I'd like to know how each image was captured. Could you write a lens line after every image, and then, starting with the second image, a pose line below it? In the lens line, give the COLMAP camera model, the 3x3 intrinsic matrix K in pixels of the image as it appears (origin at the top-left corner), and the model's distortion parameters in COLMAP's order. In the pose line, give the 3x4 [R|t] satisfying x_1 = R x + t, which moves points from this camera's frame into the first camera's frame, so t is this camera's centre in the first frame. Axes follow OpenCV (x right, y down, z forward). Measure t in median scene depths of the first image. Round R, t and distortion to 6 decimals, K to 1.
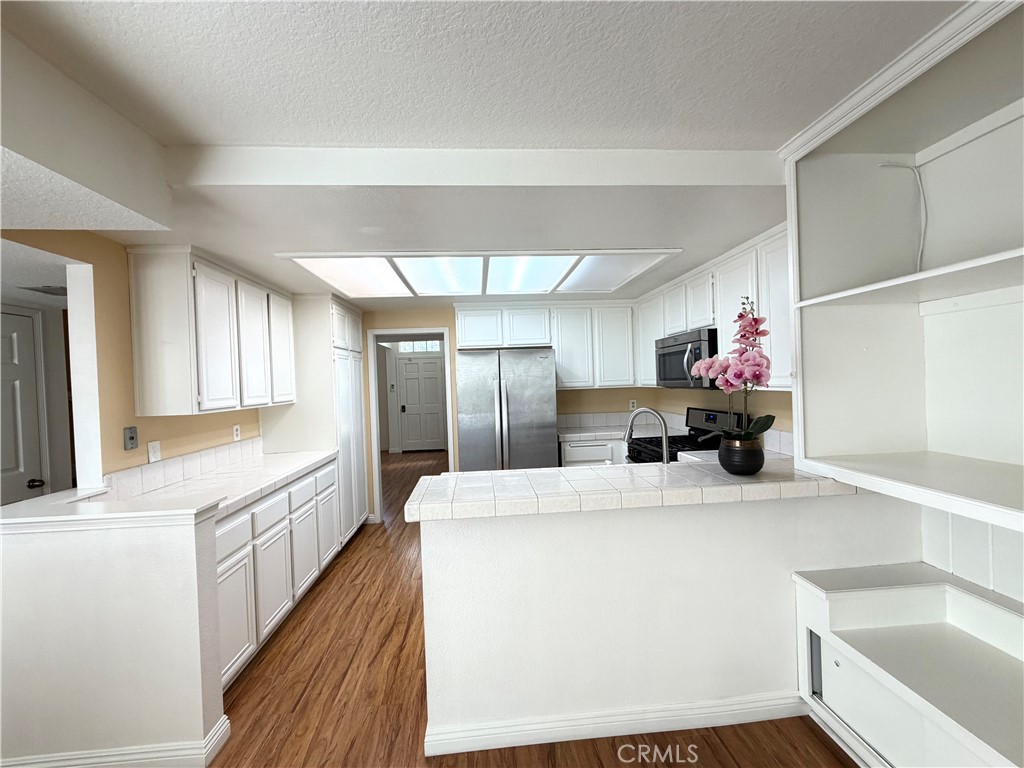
lens RADIAL K [[412.8, 0, 509.2], [0, 412.8, 382.6], [0, 0, 1]] dist [-0.001082, 0.000103]
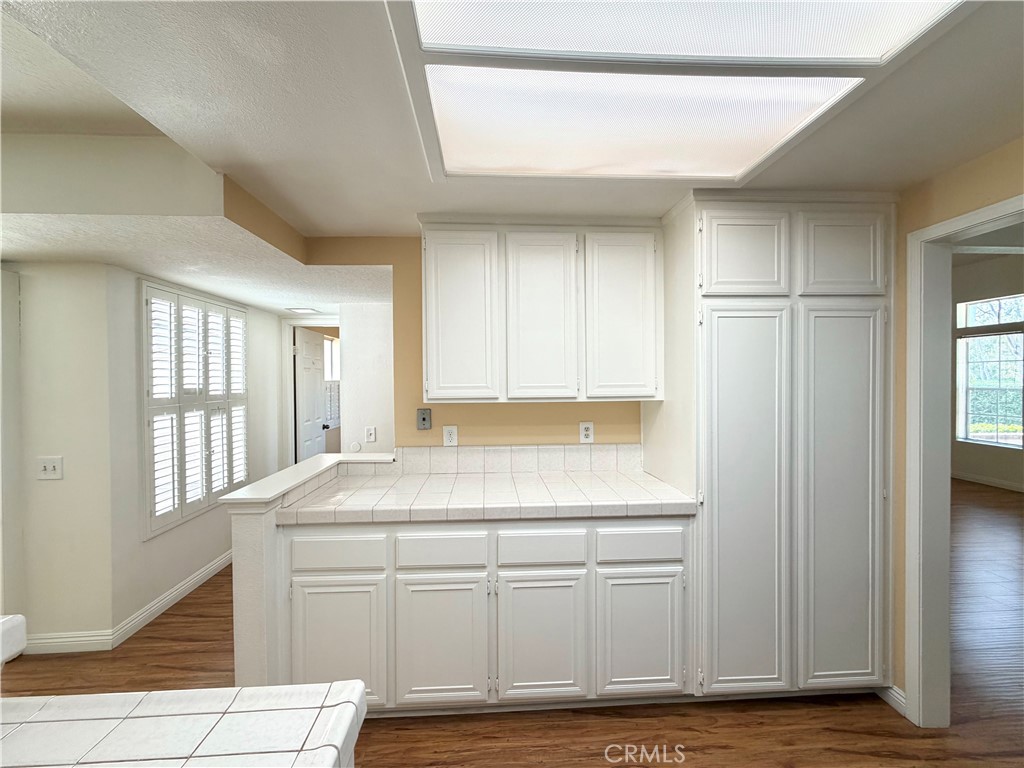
lens RADIAL K [[412.8, 0, 509.2], [0, 412.8, 382.6], [0, 0, 1]] dist [-0.001082, 0.000103]
pose [[-0.022694, 0.047087, -0.998633, 0.097753], [0.003456, 0.998888, 0.047020, -0.006481], [0.999736, -0.002384, -0.022831, 0.874611]]
